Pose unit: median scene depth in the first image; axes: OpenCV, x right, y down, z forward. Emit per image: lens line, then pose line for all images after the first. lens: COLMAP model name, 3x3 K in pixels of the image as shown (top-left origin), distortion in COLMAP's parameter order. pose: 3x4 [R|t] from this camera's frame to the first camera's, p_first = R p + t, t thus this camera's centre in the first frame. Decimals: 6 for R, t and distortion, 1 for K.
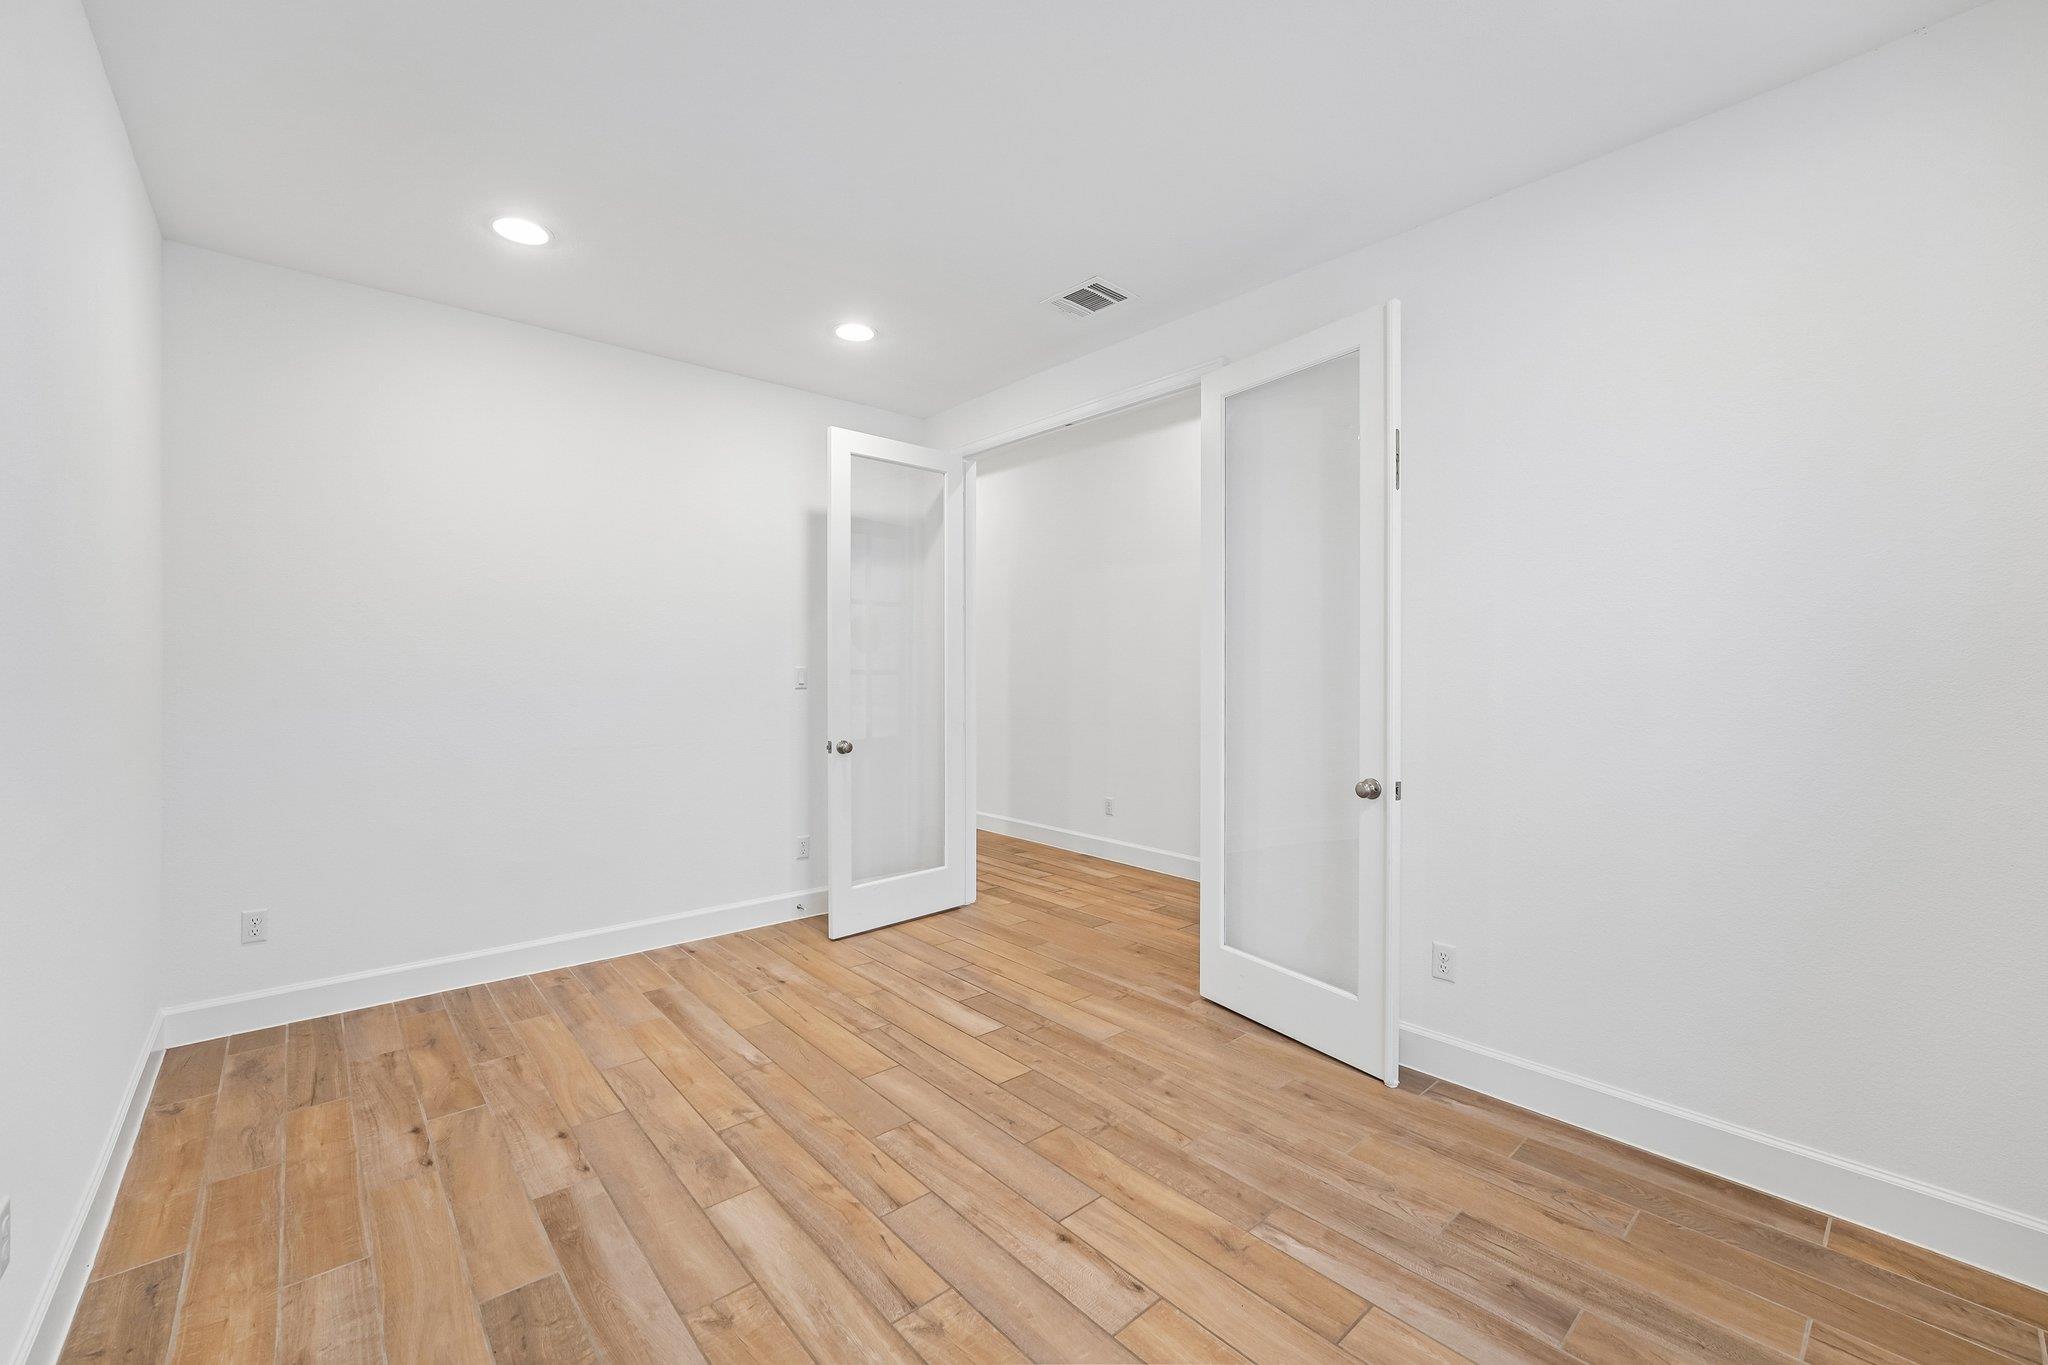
lens RADIAL K [[829.0, 0, 1018.1], [0, 829.0, 678.4], [0, 0, 1]] dist [-0.015760, 0.004652]
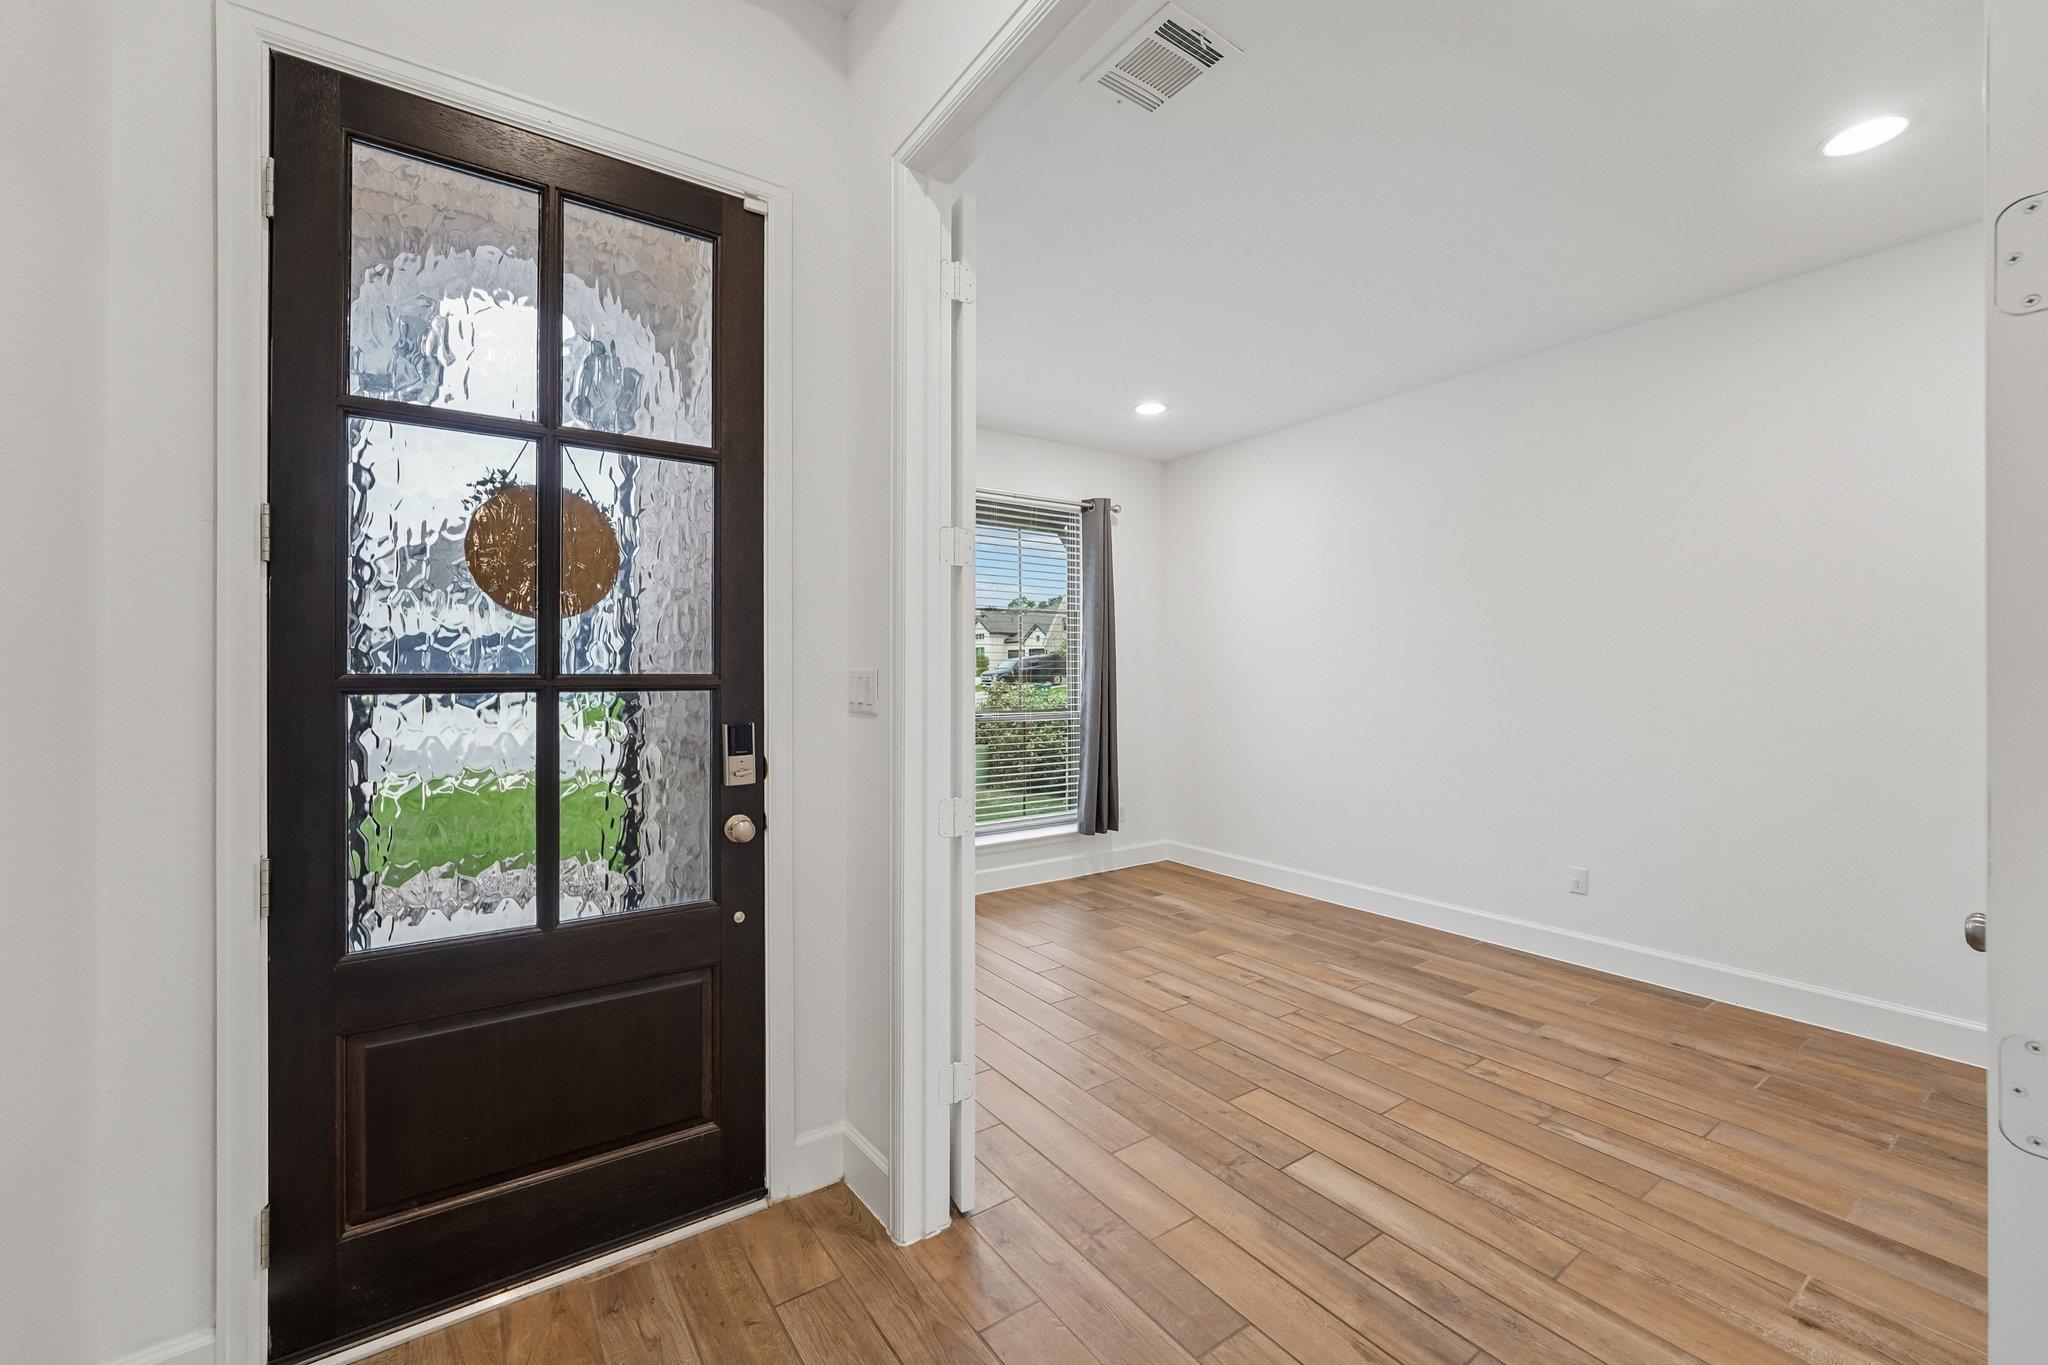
lens RADIAL K [[829.0, 0, 1018.1], [0, 829.0, 678.4], [0, 0, 1]] dist [-0.015760, 0.004652]
pose [[-0.992919, 0.001820, 0.118780, 0.149591], [0.003630, 0.999881, 0.015023, -0.018962], [-0.118739, 0.015347, -0.992807, 2.060230]]
